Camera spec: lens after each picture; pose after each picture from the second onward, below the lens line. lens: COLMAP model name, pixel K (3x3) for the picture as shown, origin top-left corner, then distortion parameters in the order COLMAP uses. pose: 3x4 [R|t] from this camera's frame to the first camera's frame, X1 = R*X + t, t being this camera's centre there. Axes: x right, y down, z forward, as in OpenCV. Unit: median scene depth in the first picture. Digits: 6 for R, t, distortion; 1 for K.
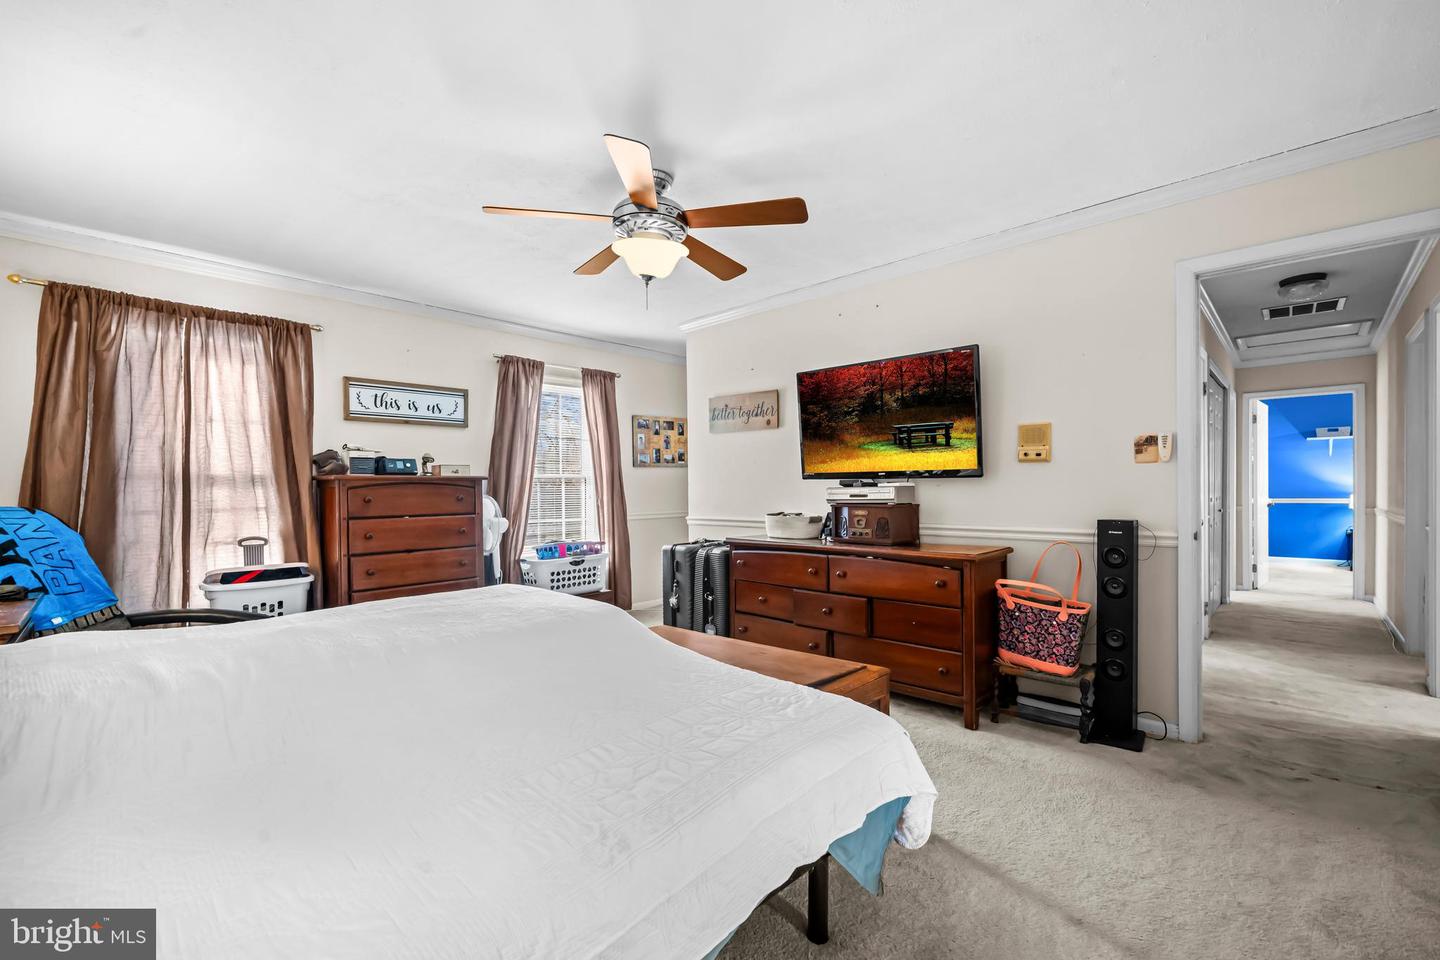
lens RADIAL K [[621.3, 0, 719.1], [0, 621.3, 496.8], [0, 0, 1]] dist [-0.000026, -0.000043]
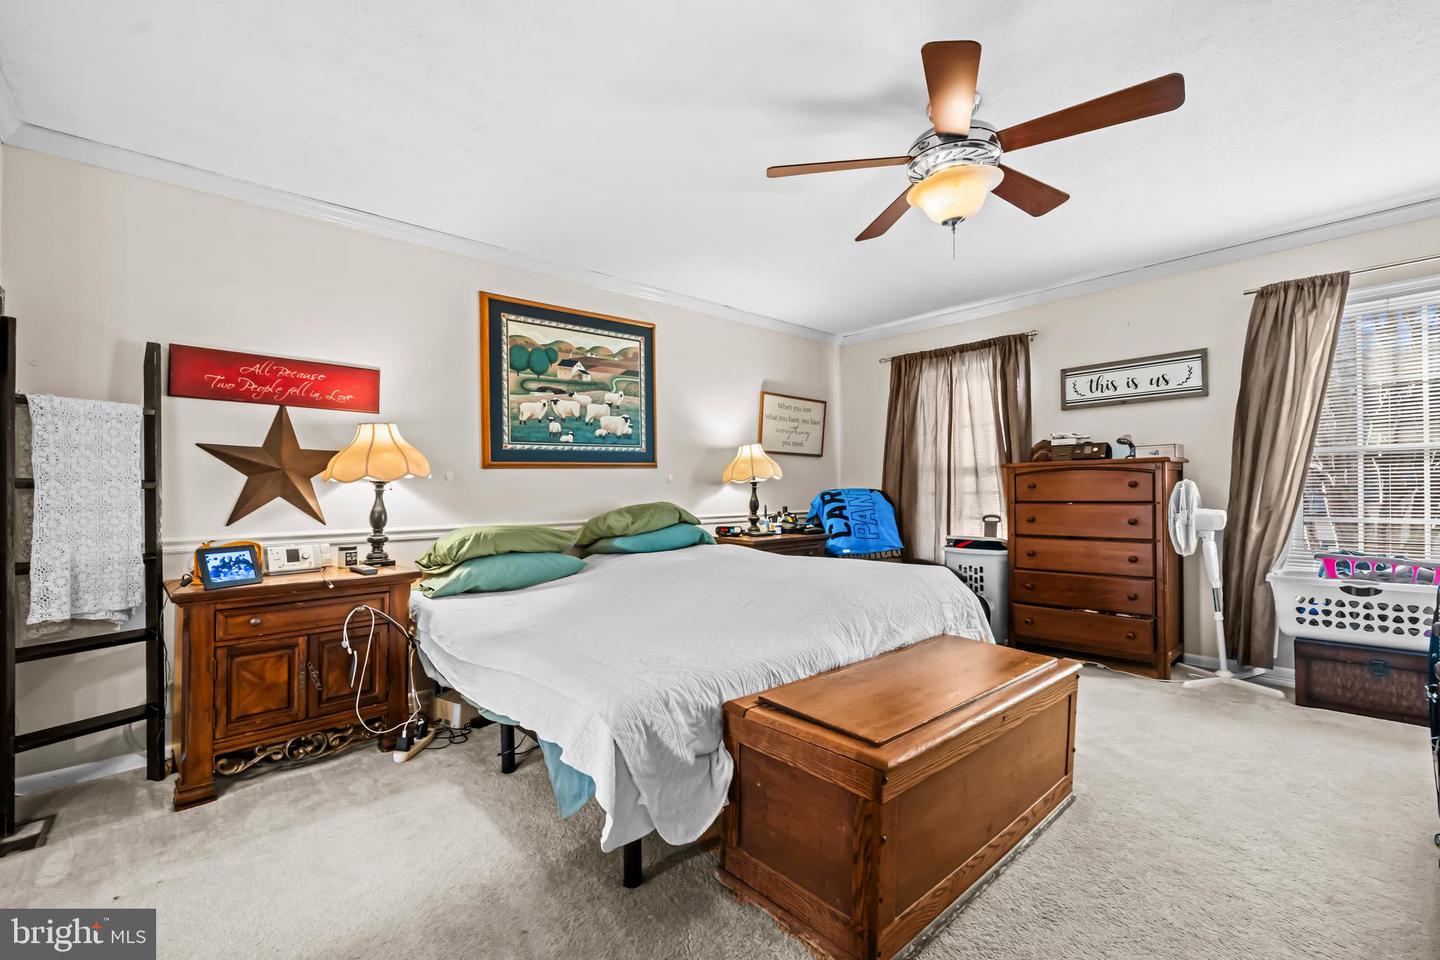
lens RADIAL K [[621.4, 0, 720.0], [0, 621.4, 480.0], [0, 0, 1]] dist [0.000752, 0.000030]
pose [[-0.078249, -0.008143, -0.996901, 0.489851], [-0.001971, 0.999966, -0.008013, 0.004637], [0.996932, 0.001338, -0.078262, 0.493029]]
